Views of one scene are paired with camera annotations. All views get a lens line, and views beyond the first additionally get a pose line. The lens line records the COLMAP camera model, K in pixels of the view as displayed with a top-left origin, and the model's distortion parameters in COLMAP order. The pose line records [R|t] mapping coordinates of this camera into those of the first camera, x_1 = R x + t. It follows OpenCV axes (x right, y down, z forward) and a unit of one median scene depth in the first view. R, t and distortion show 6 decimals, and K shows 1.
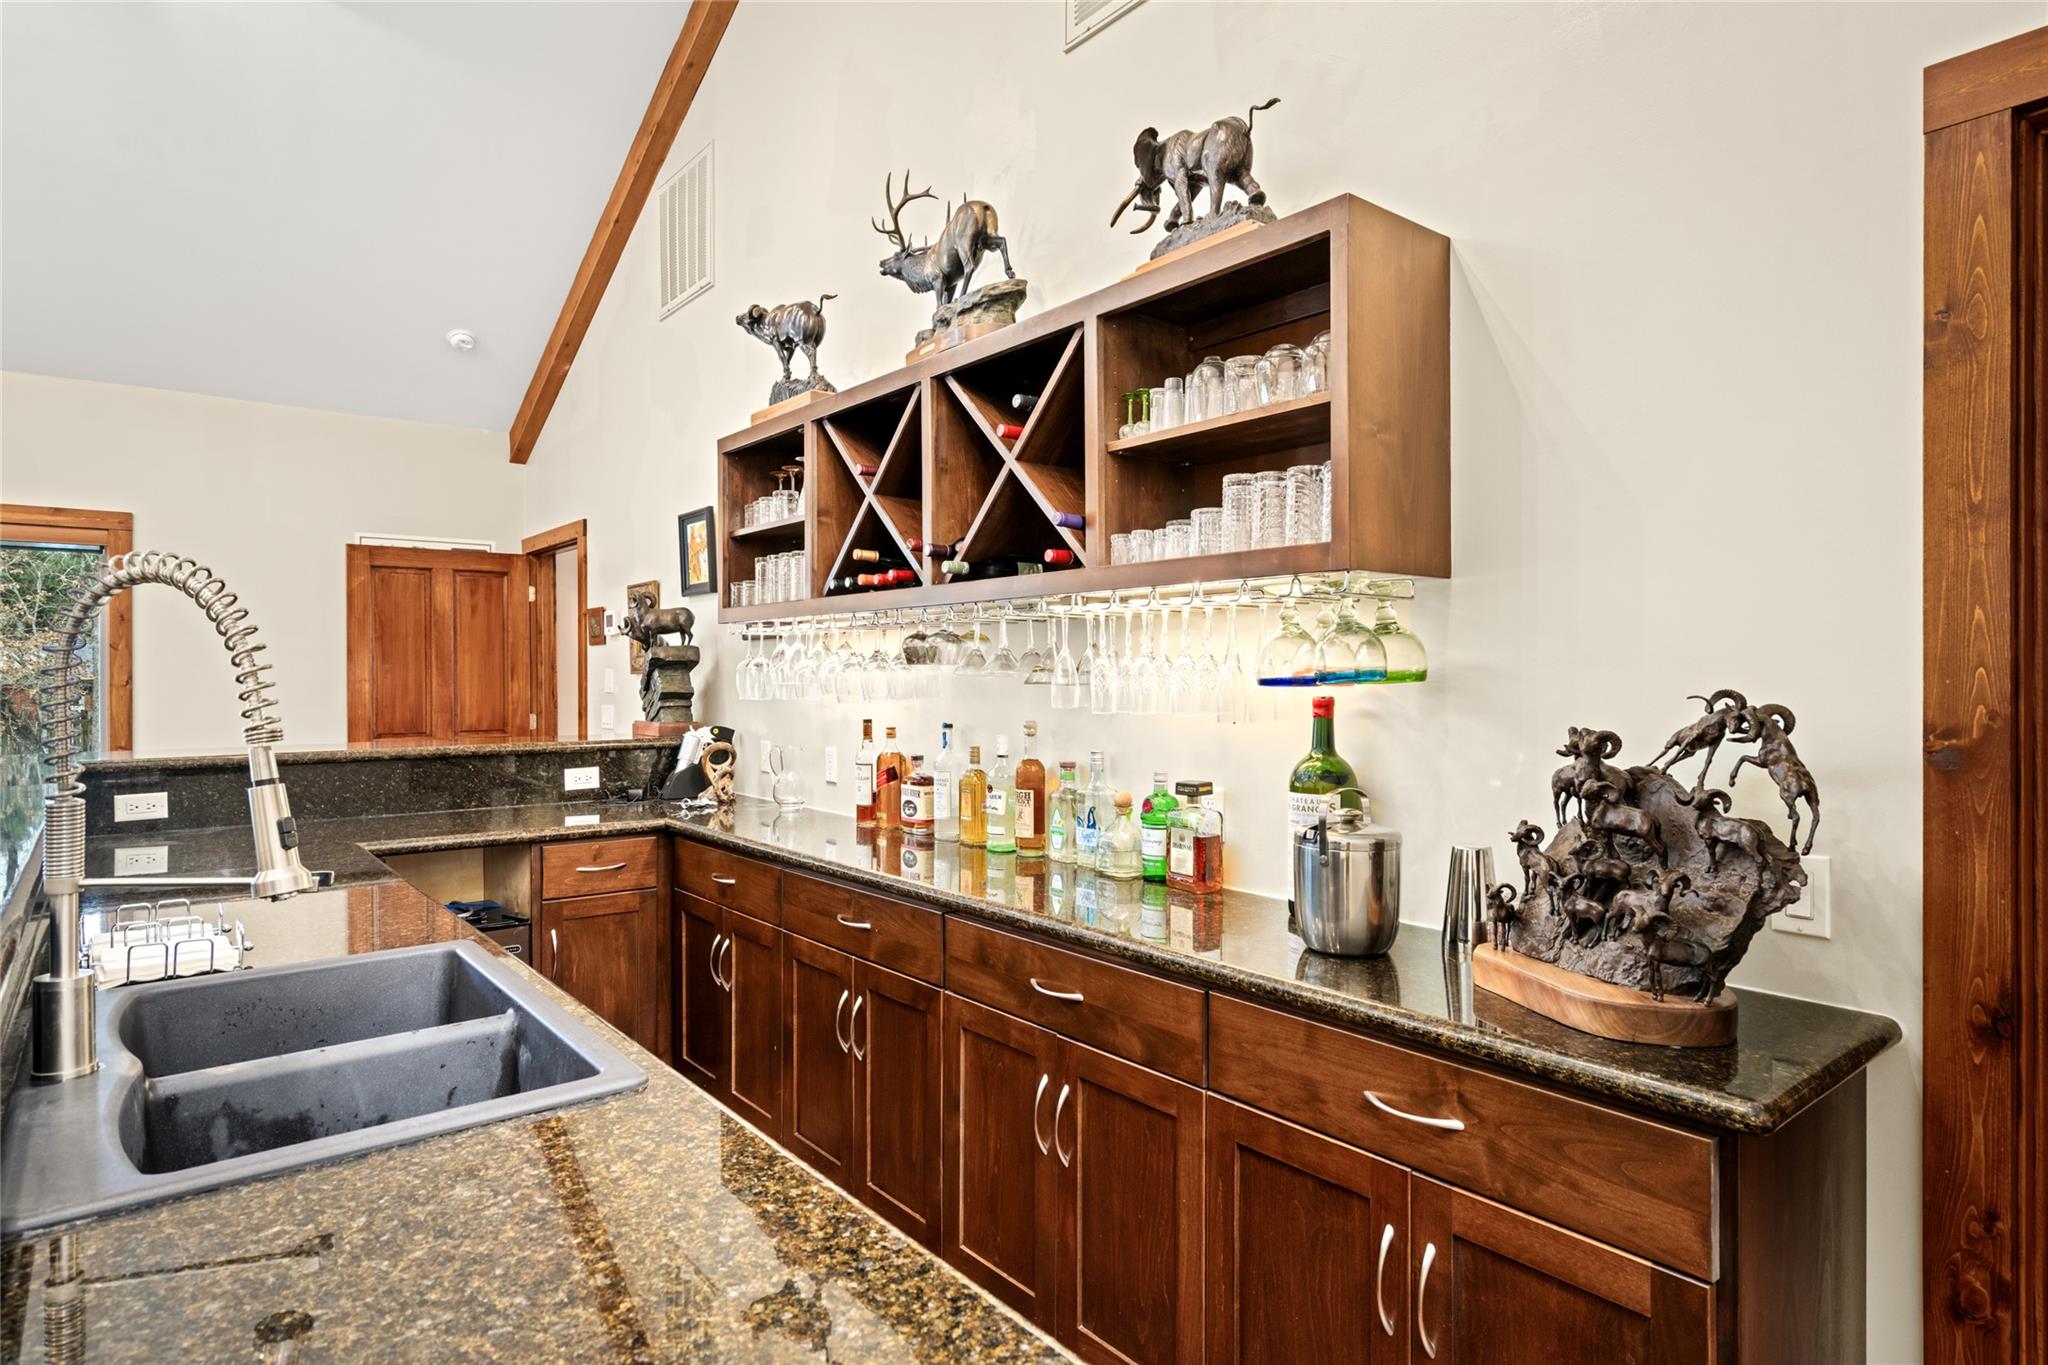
lens RADIAL K [[1162.0, 0, 1024.0], [0, 1162.0, 682.5], [0, 0, 1]] dist [0.000874, 0.000050]
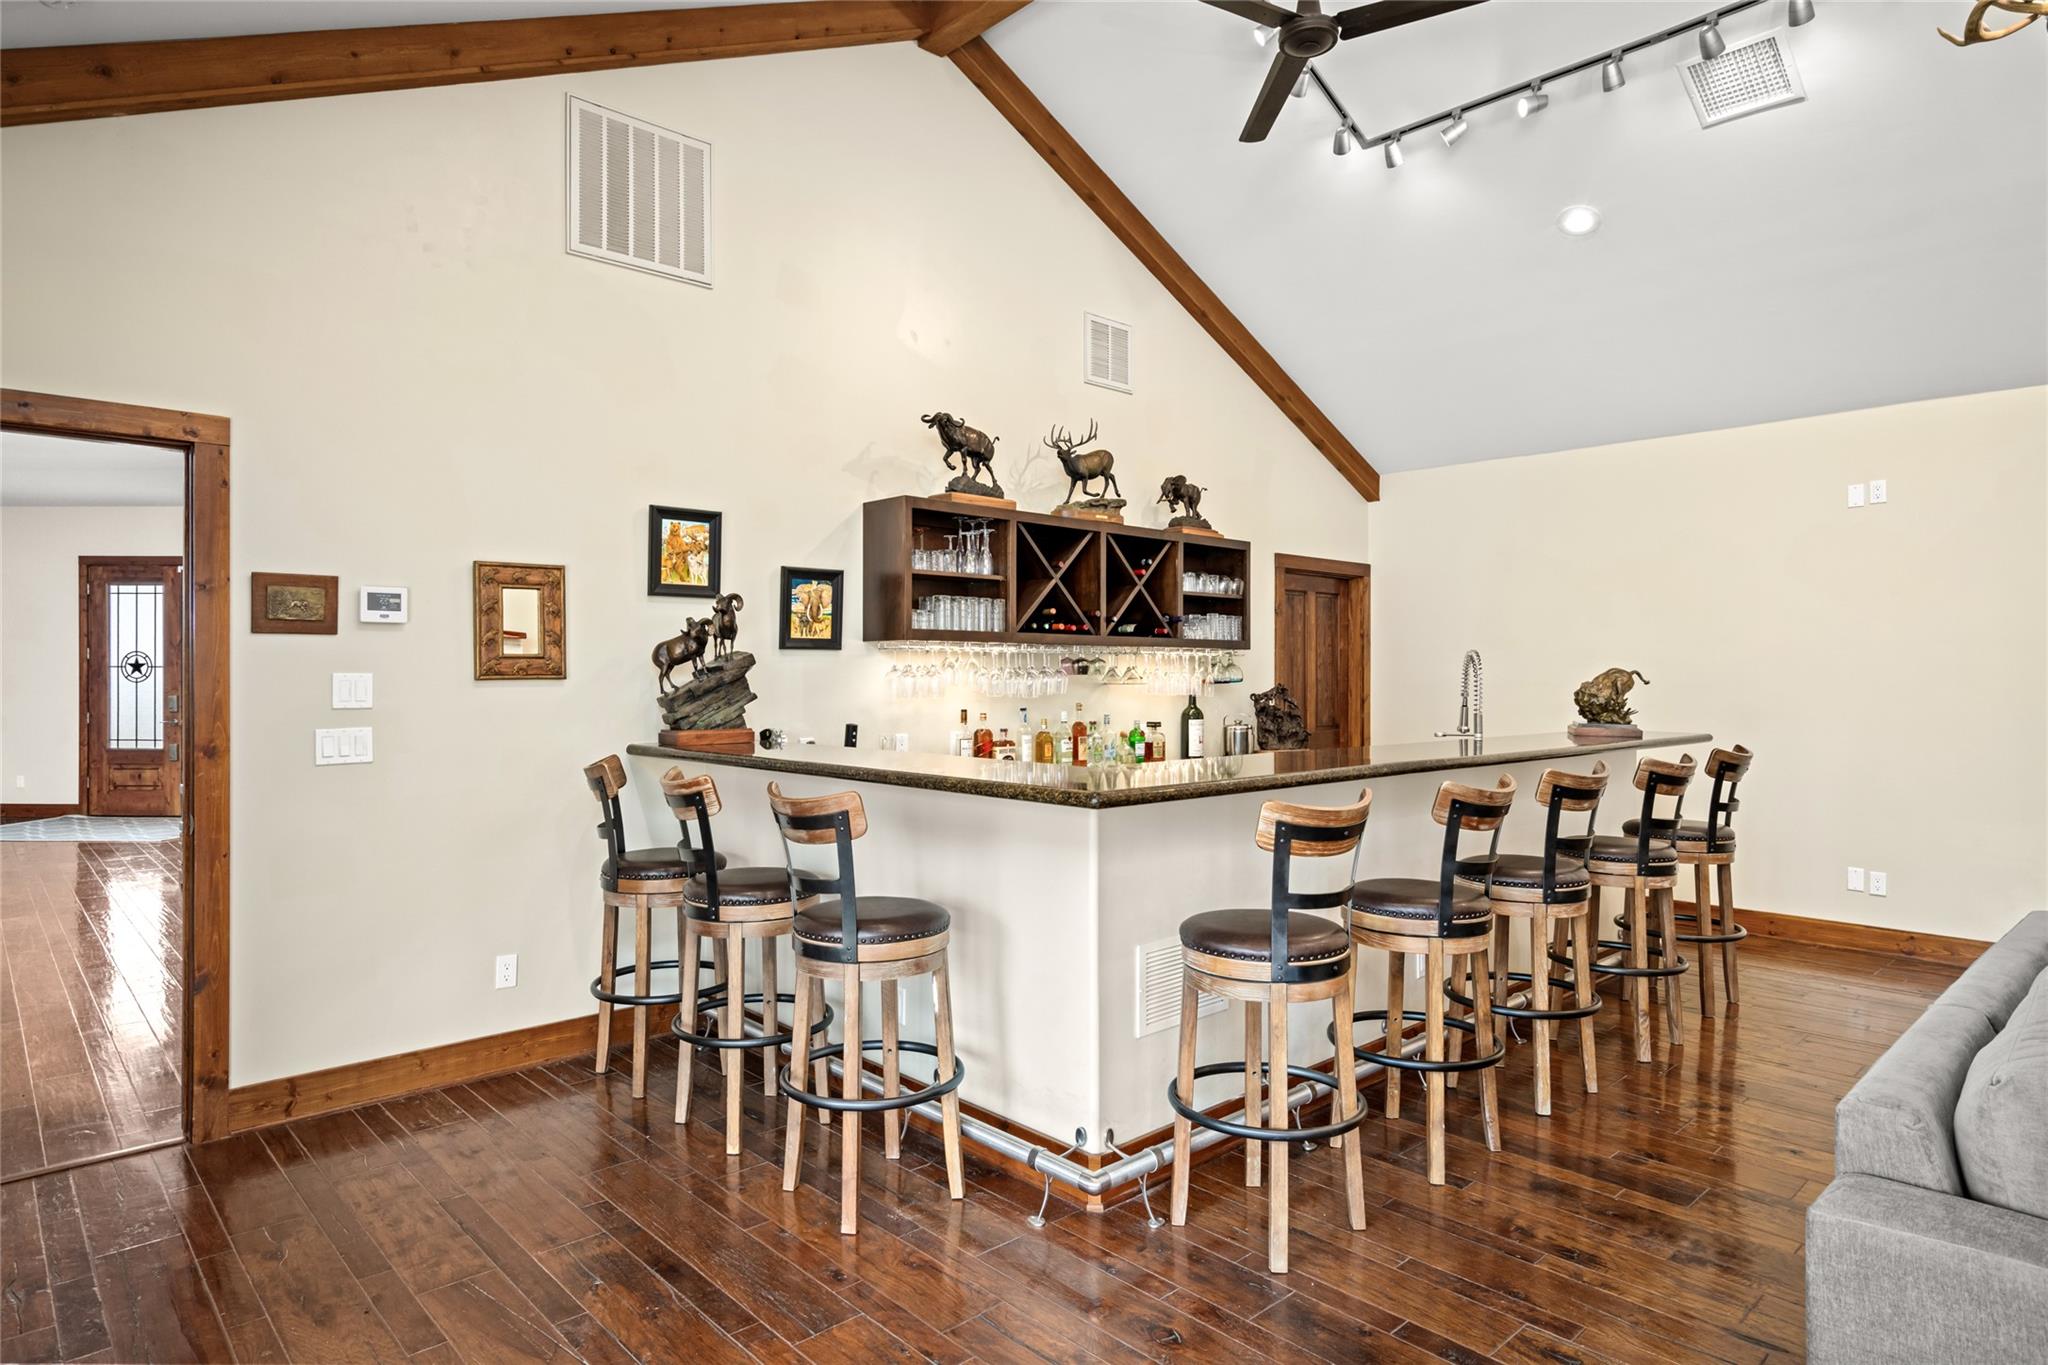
lens RADIAL K [[1162.0, 0, 1024.0], [0, 1162.0, 682.5], [0, 0, 1]] dist [0.000874, 0.000050]
pose [[-0.048269, -0.001620, 0.998833, -1.875387], [0.011106, 0.999936, 0.002158, -0.007343], [-0.998773, 0.011197, -0.048248, 1.118797]]
